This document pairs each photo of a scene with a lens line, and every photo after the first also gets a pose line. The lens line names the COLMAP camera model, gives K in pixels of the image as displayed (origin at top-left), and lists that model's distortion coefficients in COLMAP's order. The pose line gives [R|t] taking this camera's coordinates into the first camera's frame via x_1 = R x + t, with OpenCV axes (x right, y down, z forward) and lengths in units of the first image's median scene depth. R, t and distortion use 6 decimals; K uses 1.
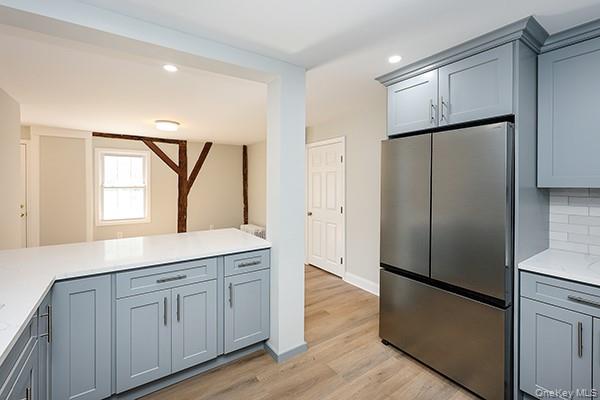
lens RADIAL K [[265.3, 0, 302.2], [0, 265.3, 186.4], [0, 0, 1]] dist [0.000258, 0.000116]
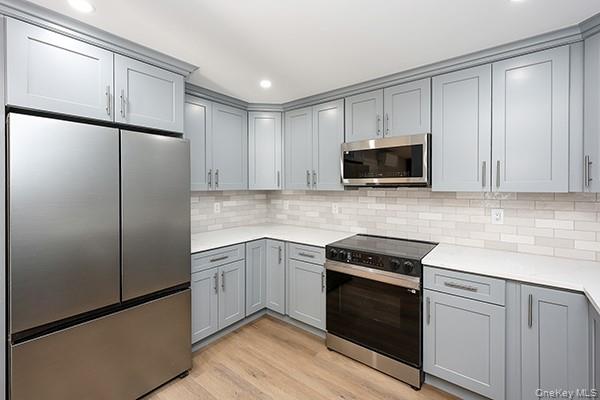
lens RADIAL K [[265.3, 0, 302.2], [0, 265.3, 186.4], [0, 0, 1]] dist [0.000258, 0.000116]
pose [[-0.289025, -0.003849, 0.957314, -0.434420], [0.016475, 0.999824, 0.008994, -0.015612], [-0.957180, 0.018372, -0.288910, 0.620865]]
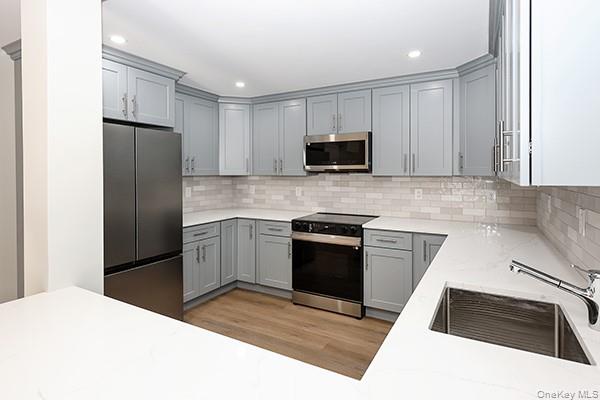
lens RADIAL K [[330.2, 0, 306.7], [0, 330.2, 173.4], [0, 0, 1]] dist [-0.000382, -0.000045]
pose [[-0.442792, -0.004688, 0.896612, -0.924317], [0.014951, 0.999809, 0.012611, -0.015986], [-0.896500, 0.018989, -0.442637, 0.872361]]
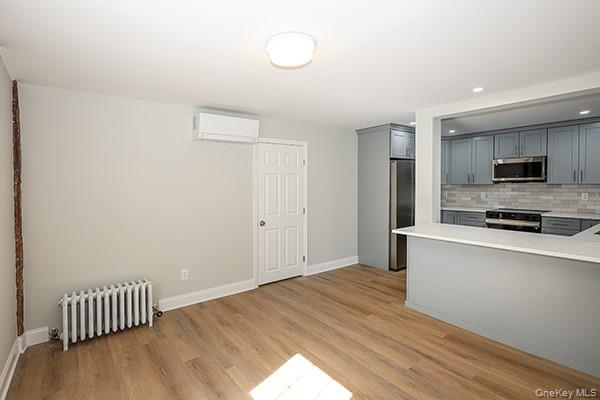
lens RADIAL K [[309.1, 0, 297.5], [0, 309.1, 189.9], [0, 0, 1]] dist [-0.000312, -0.000369]
pose [[-0.058349, -0.022698, 0.998038, -1.829645], [0.023122, 0.999443, 0.024082, -0.035760], [-0.998028, 0.024482, -0.057792, 1.874022]]
